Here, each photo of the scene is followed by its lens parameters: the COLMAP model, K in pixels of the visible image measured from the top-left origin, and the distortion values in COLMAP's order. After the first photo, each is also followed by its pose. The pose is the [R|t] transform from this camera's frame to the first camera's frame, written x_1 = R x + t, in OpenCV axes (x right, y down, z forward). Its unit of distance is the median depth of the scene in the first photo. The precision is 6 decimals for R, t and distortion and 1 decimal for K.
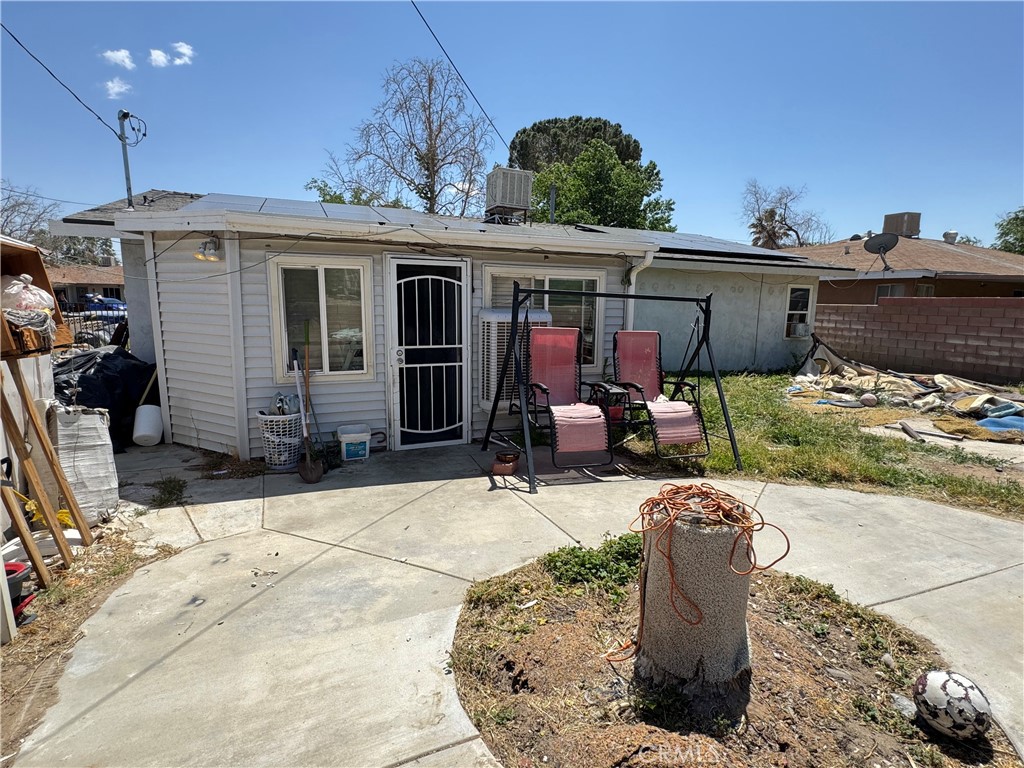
lens RADIAL K [[508.9, 0, 512.0], [0, 508.9, 384.0], [0, 0, 1]] dist [-0.002647, -0.000592]
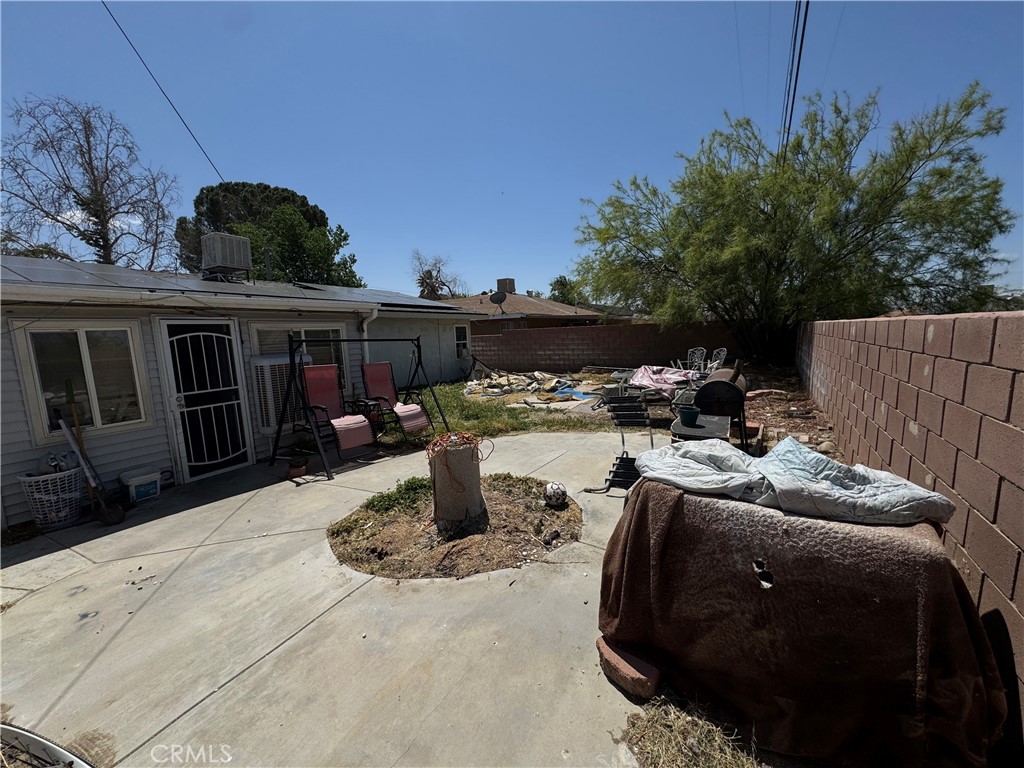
lens RADIAL K [[409.5, 0, 509.7], [0, 409.5, 382.6], [0, 0, 1]] dist [-0.001217, 0.000030]
pose [[0.800121, -0.119002, 0.587916, -0.156323], [0.148721, 0.988877, -0.002239, 0.015456], [-0.581109, 0.089227, 0.808919, -0.198040]]
